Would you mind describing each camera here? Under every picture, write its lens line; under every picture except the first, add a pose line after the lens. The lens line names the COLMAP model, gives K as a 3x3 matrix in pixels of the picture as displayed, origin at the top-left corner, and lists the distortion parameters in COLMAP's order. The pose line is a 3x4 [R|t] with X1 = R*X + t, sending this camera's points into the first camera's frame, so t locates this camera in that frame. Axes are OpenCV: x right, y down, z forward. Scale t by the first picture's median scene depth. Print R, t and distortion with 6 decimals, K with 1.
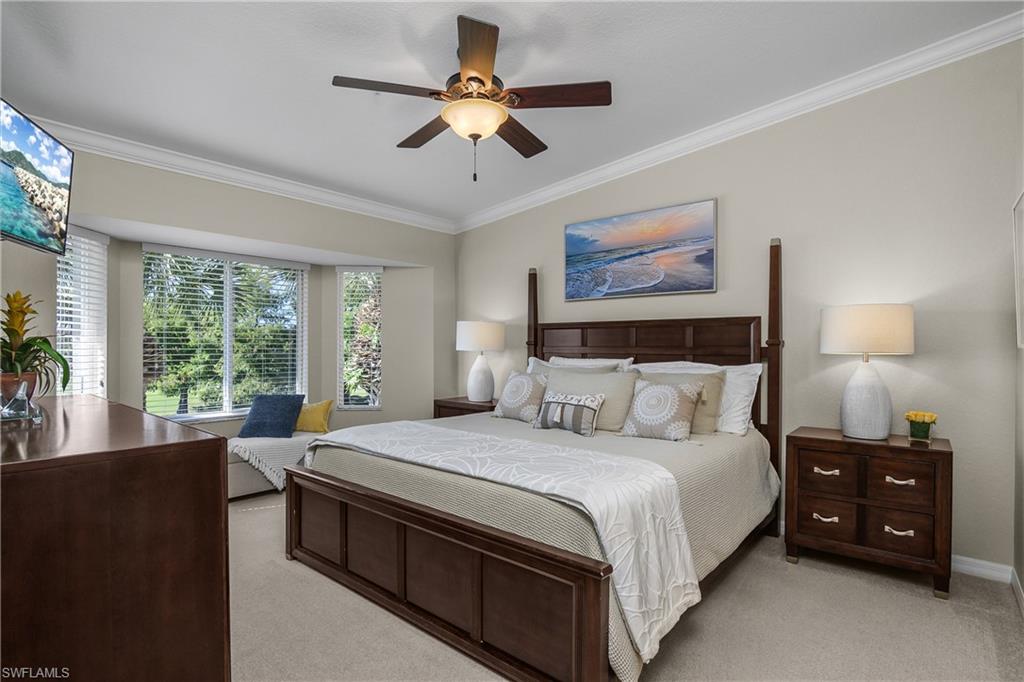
lens RADIAL K [[498.2, 0, 515.2], [0, 498.2, 344.7], [0, 0, 1]] dist [-0.015897, 0.001086]
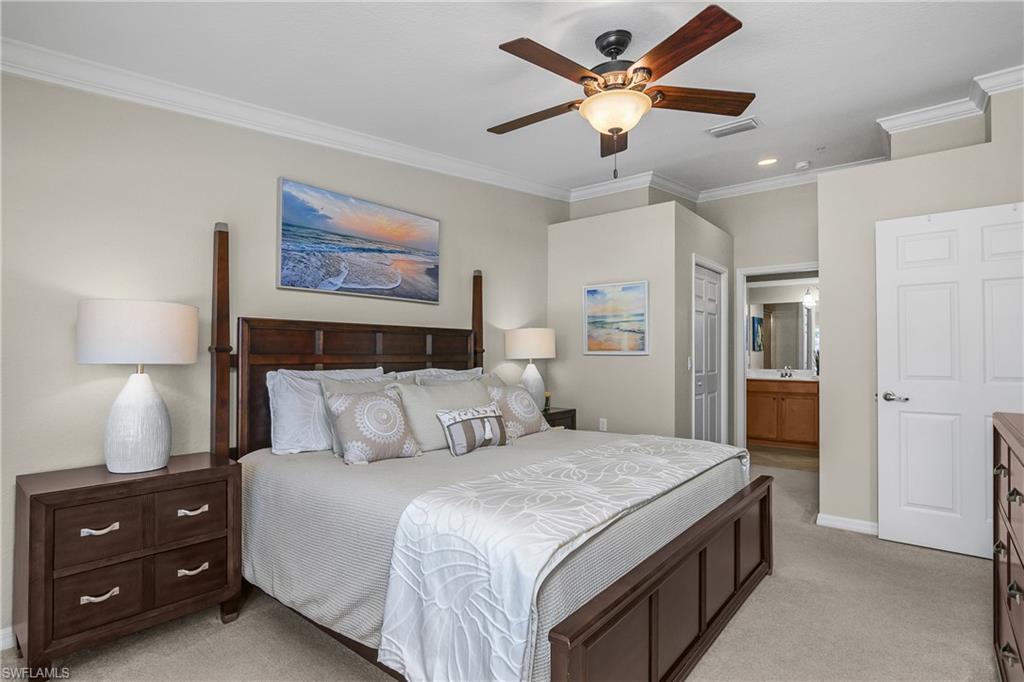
lens RADIAL K [[498.2, 0, 511.8], [0, 498.2, 342.8], [0, 0, 1]] dist [-0.015897, 0.001086]
pose [[0.008542, 0.018044, 0.999801, -0.625780], [-0.003087, 0.999833, -0.018018, -0.001230], [-0.999959, -0.002932, 0.008596, 0.734084]]
